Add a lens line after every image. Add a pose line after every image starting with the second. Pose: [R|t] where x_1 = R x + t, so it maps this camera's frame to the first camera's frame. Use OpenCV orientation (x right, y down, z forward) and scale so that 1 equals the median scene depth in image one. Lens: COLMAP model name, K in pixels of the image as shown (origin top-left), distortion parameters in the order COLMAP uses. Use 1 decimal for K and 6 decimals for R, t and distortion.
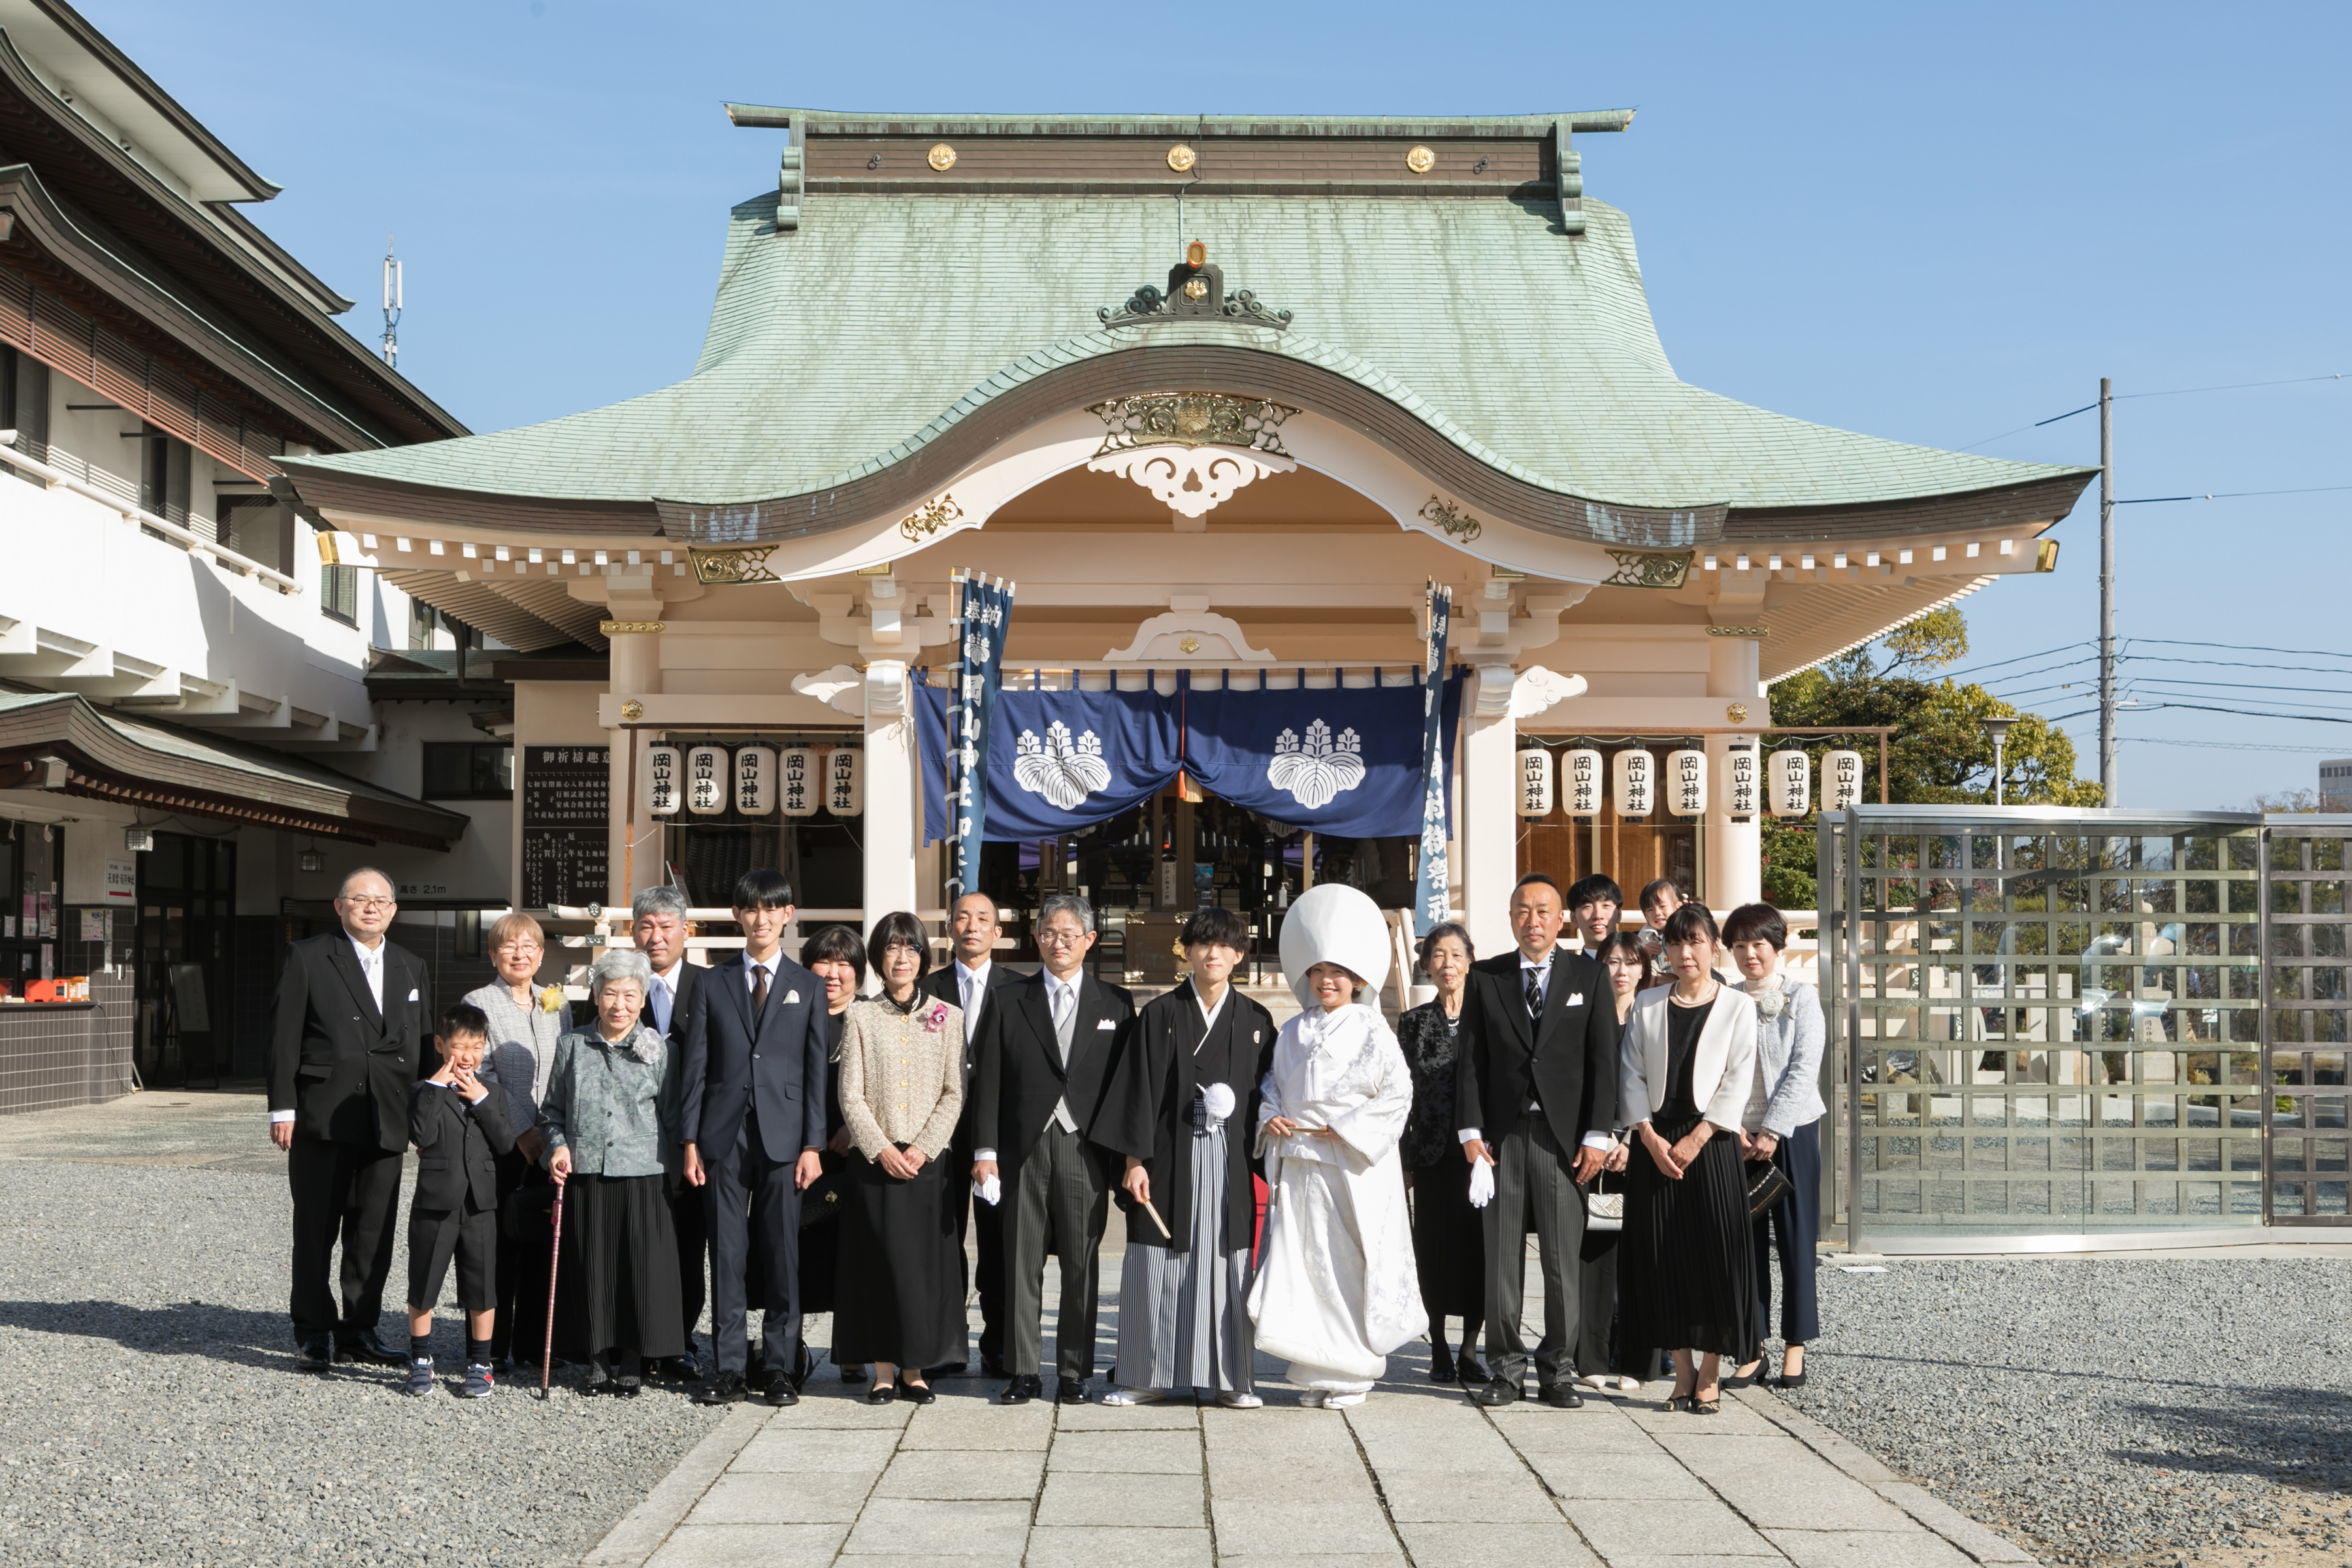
lens RADIAL K [[3230.0, 0, 1185.3], [0, 3230.0, 789.0], [0, 0, 1]] dist [0.020255, 0.000000]
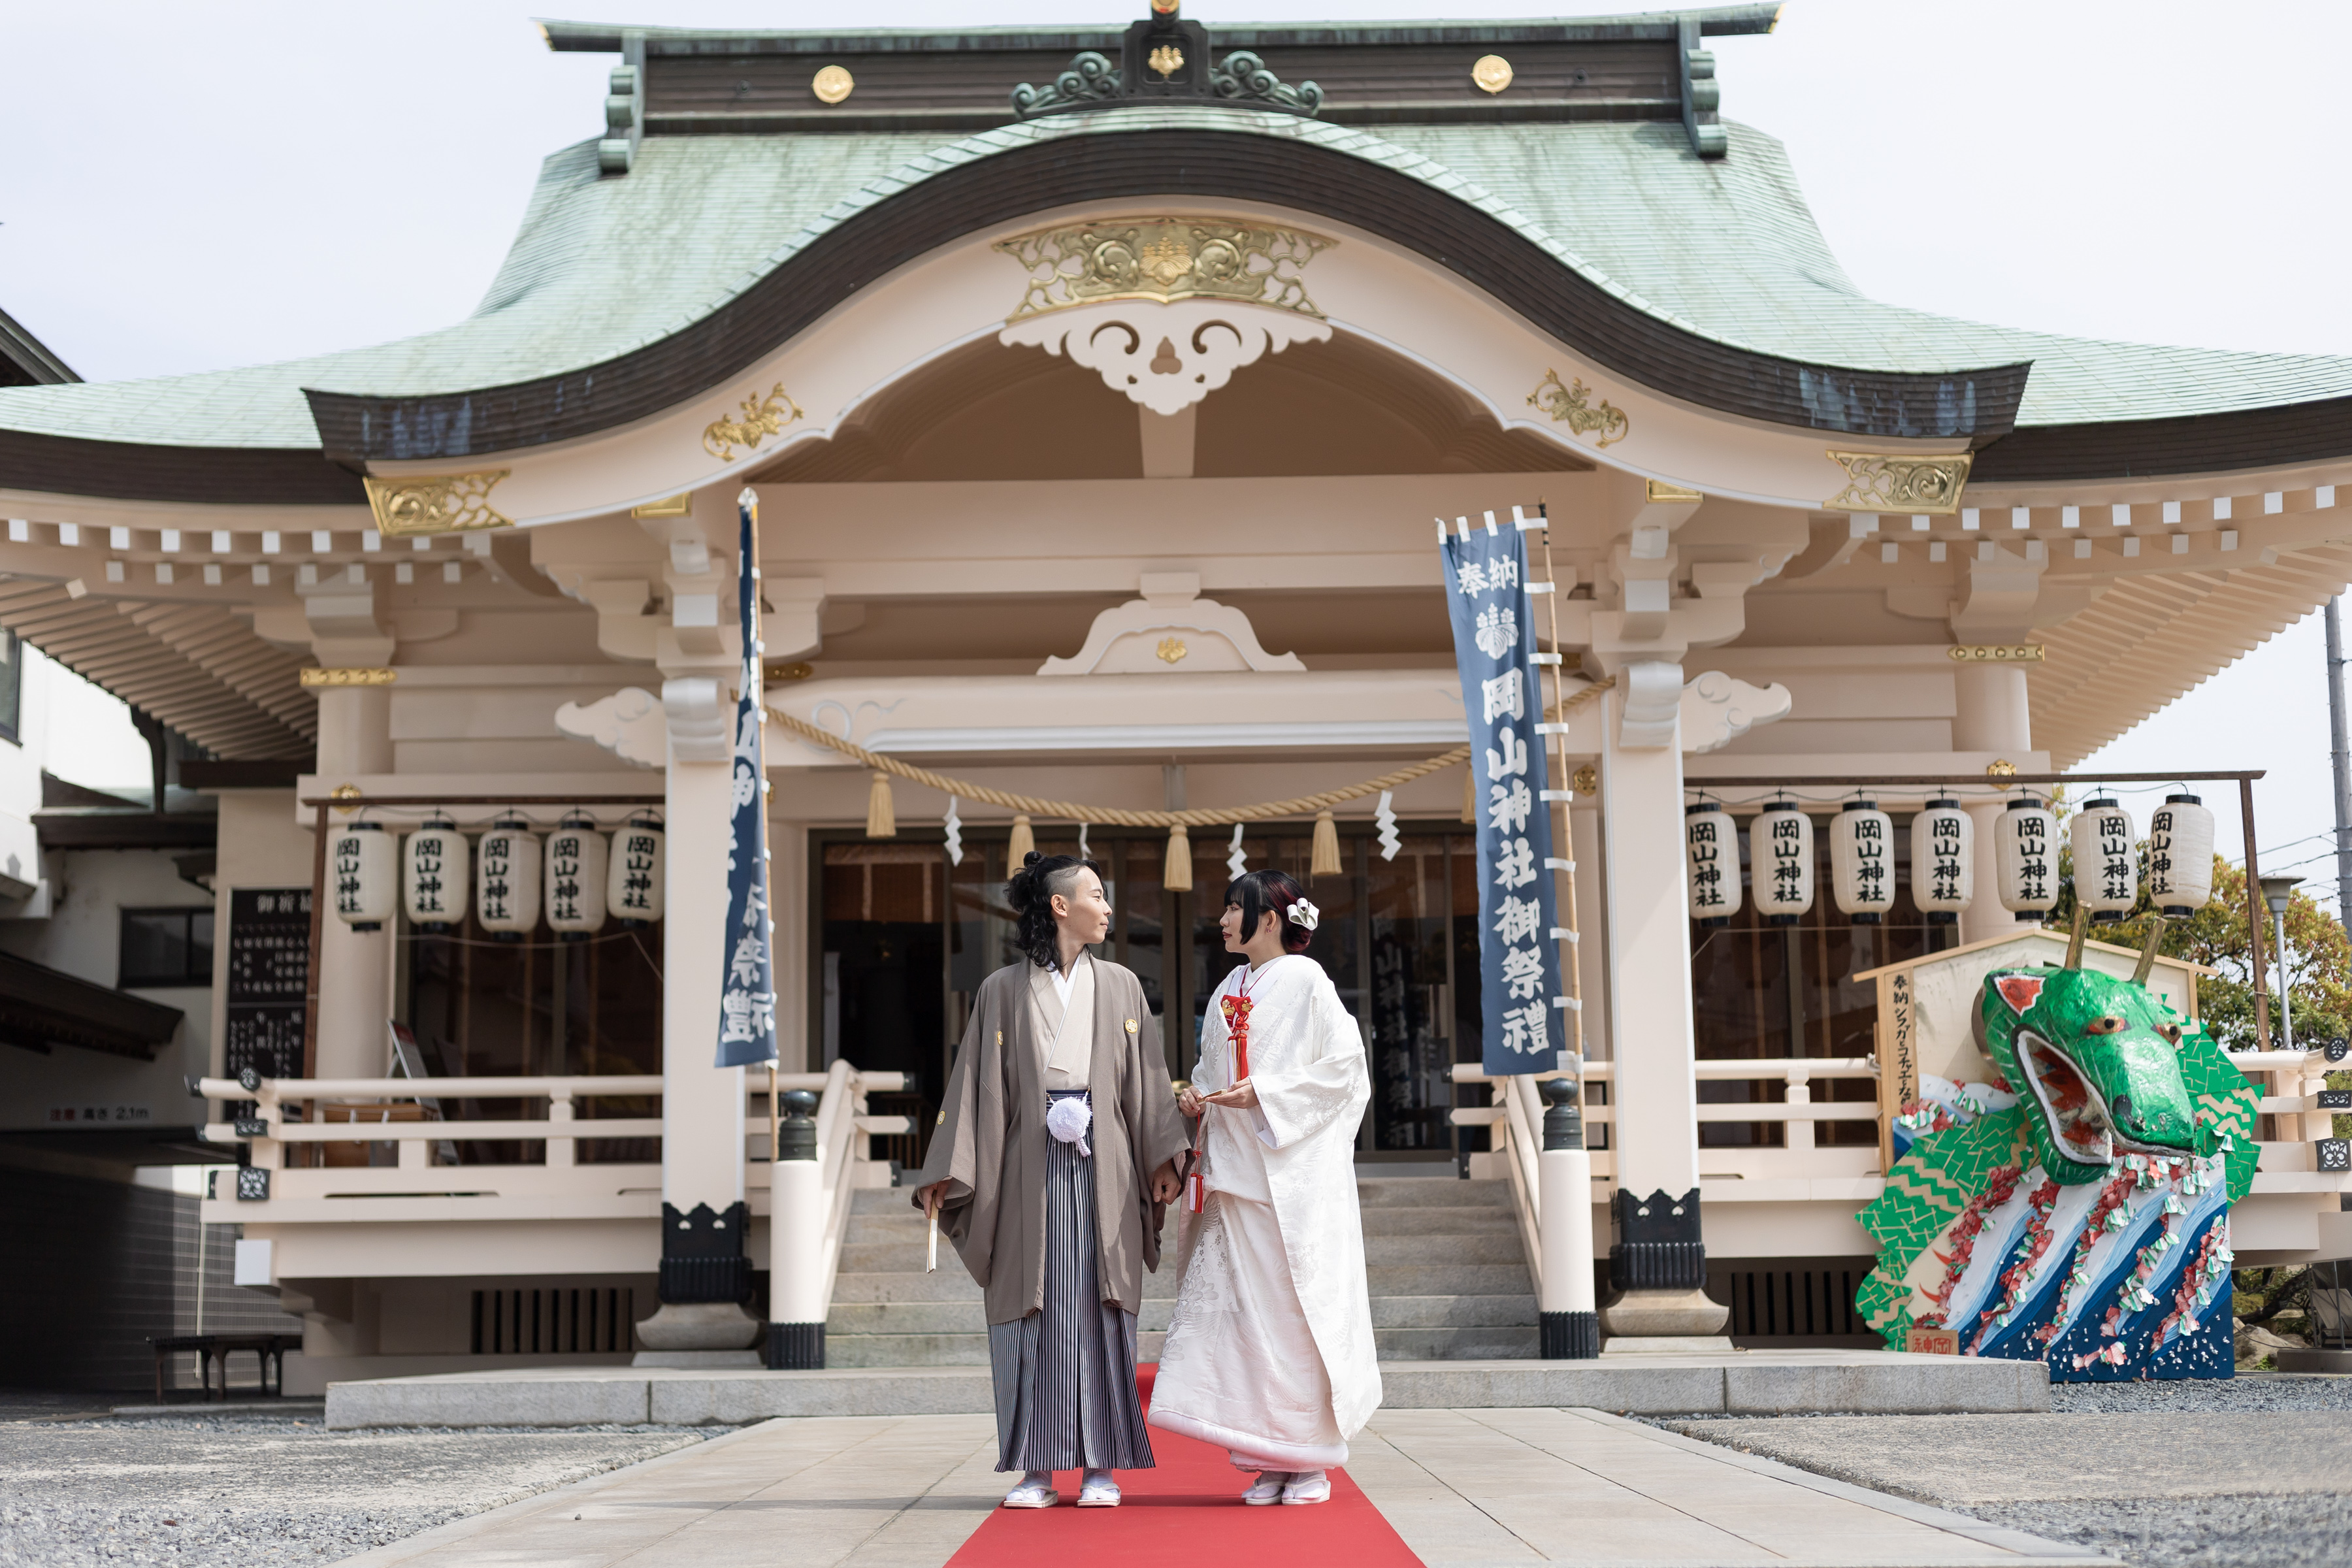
lens RADIAL K [[3355.1, 0, 1153.4], [0, 3355.1, 777.1], [0, 0, 1]] dist [0.016895, 0.000000]
pose [[0.999609, -0.020913, -0.018538, 0.009454], [0.018810, 0.994066, -0.107138, 0.052290], [0.020668, 0.106747, 0.994071, 0.335710]]
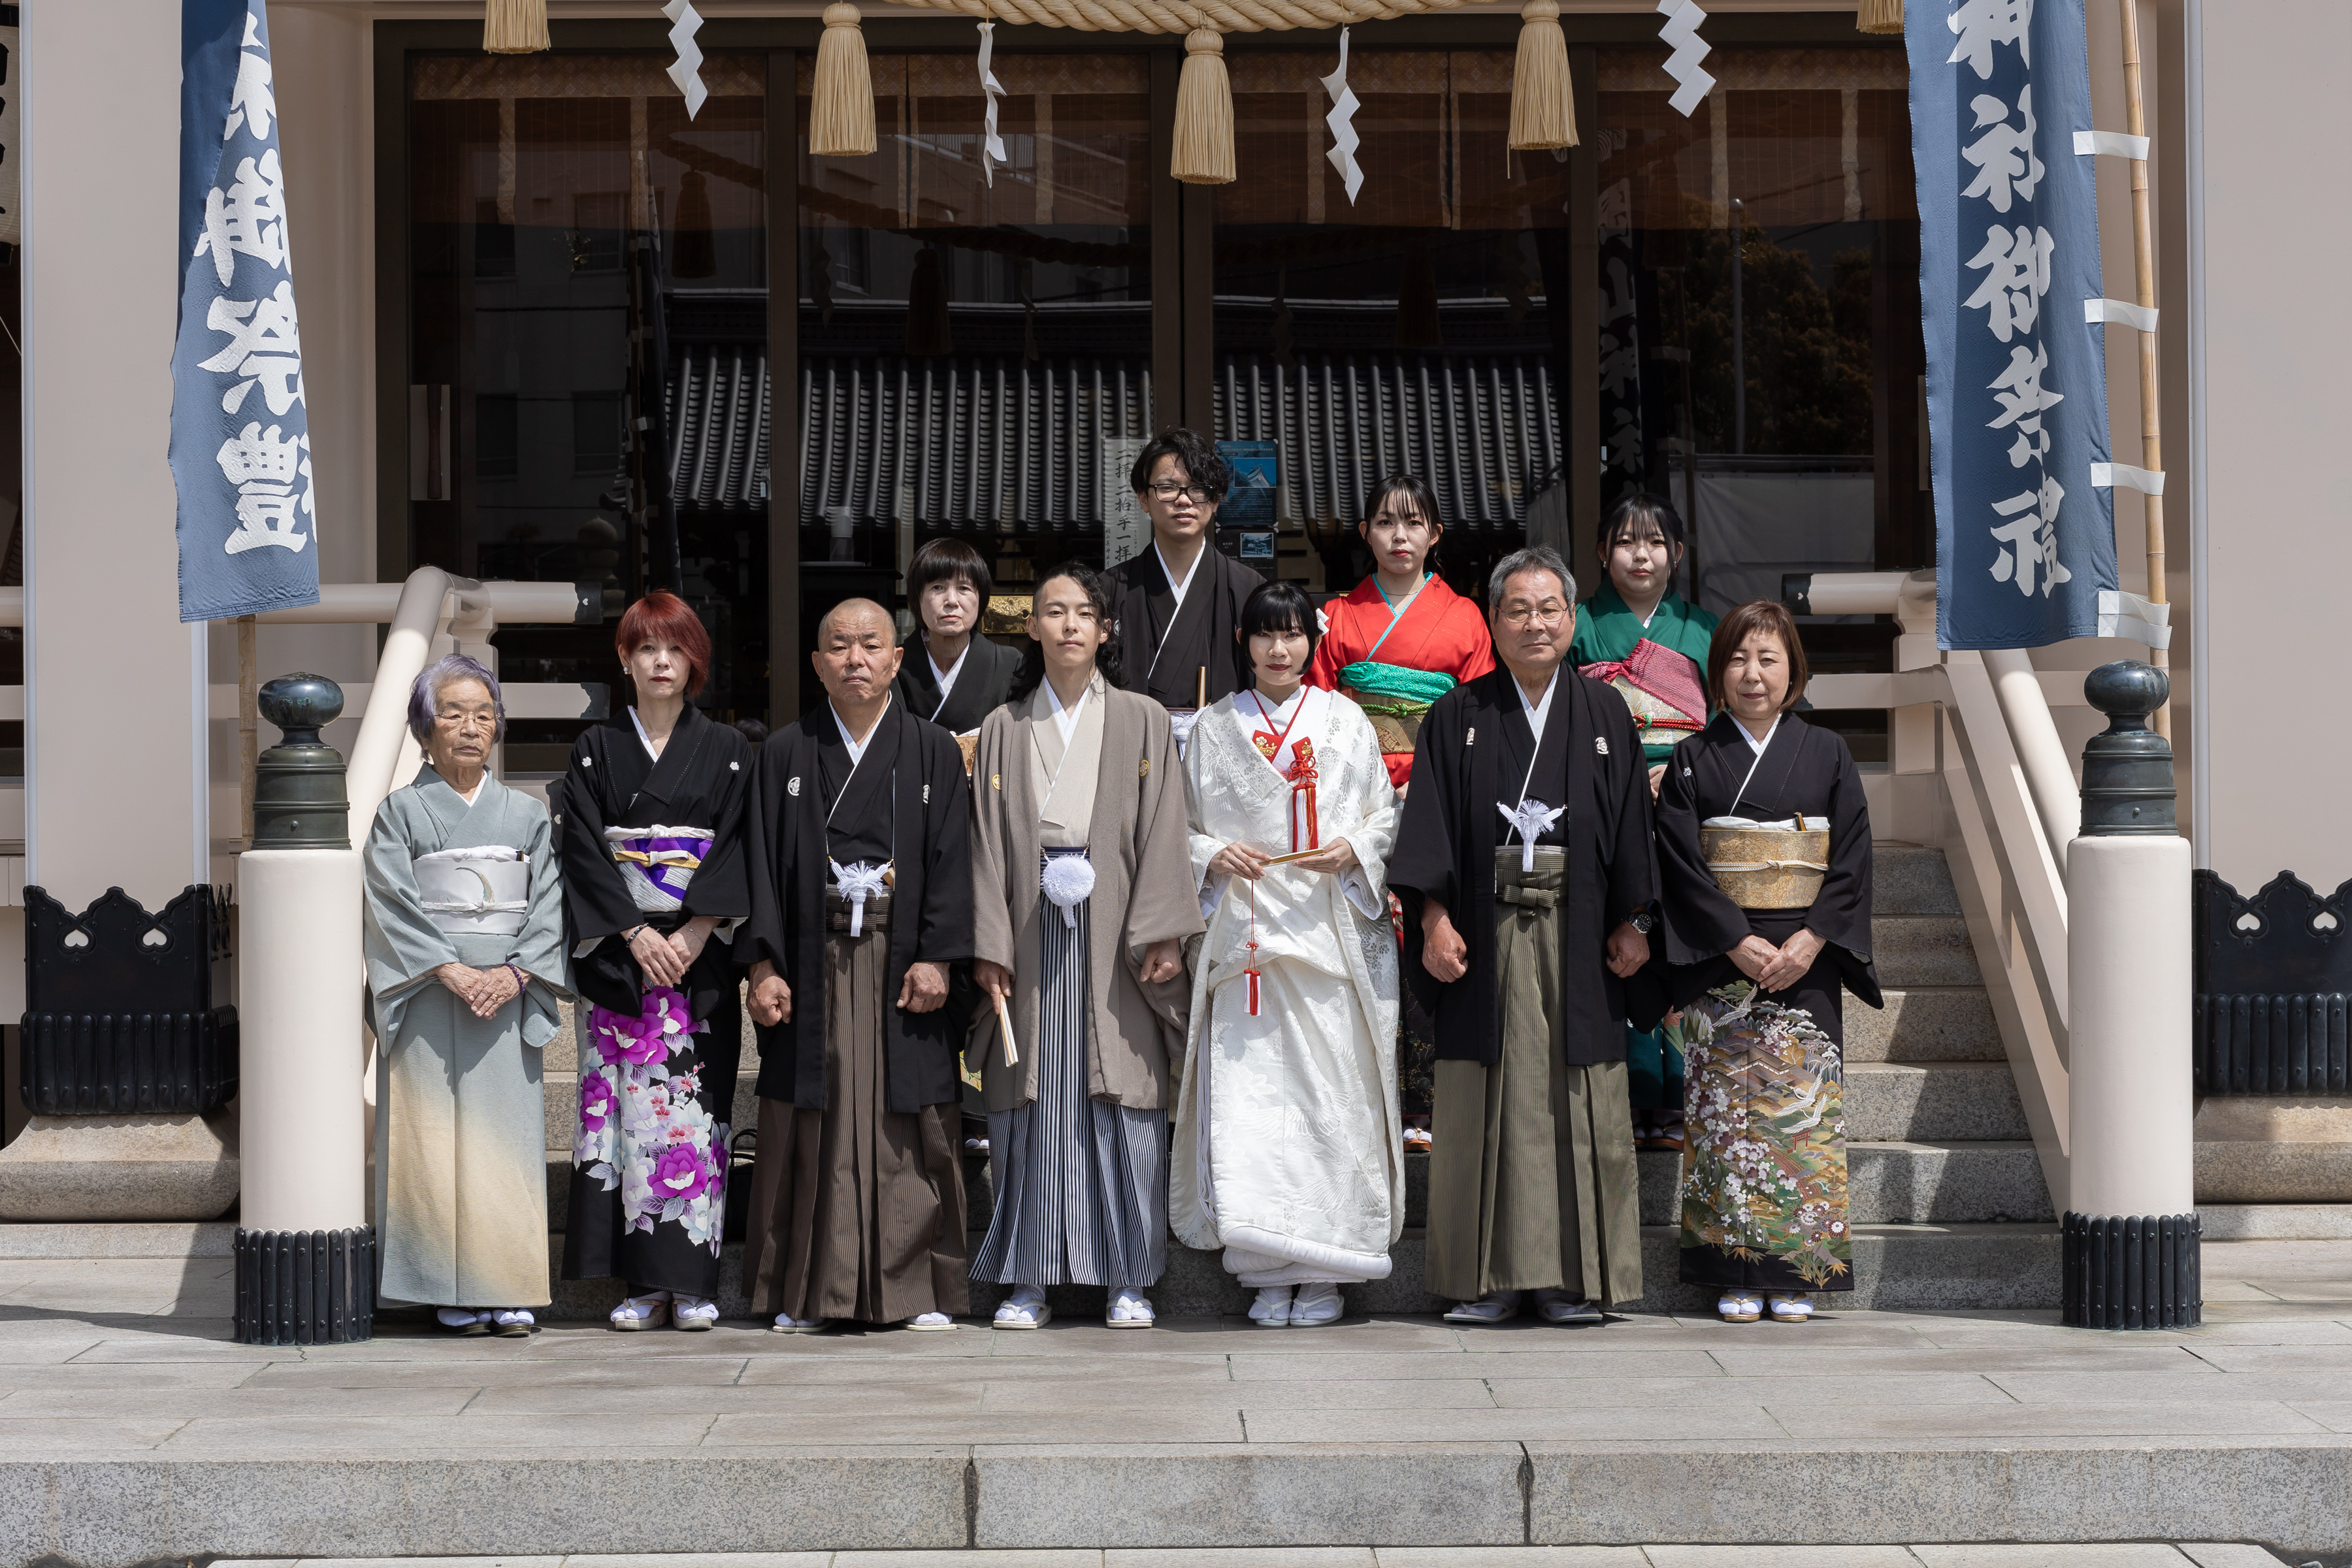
lens RADIAL K [[5763.6, 0, 1171.5], [0, 5763.6, 783.3], [0, 0, 1]] dist [-0.069154, 0.000000]
pose [[0.999929, -0.010236, -0.006026, 0.001505], [0.010511, 0.998815, 0.047518, 0.032233], [0.005533, -0.047578, 0.998852, 0.496918]]
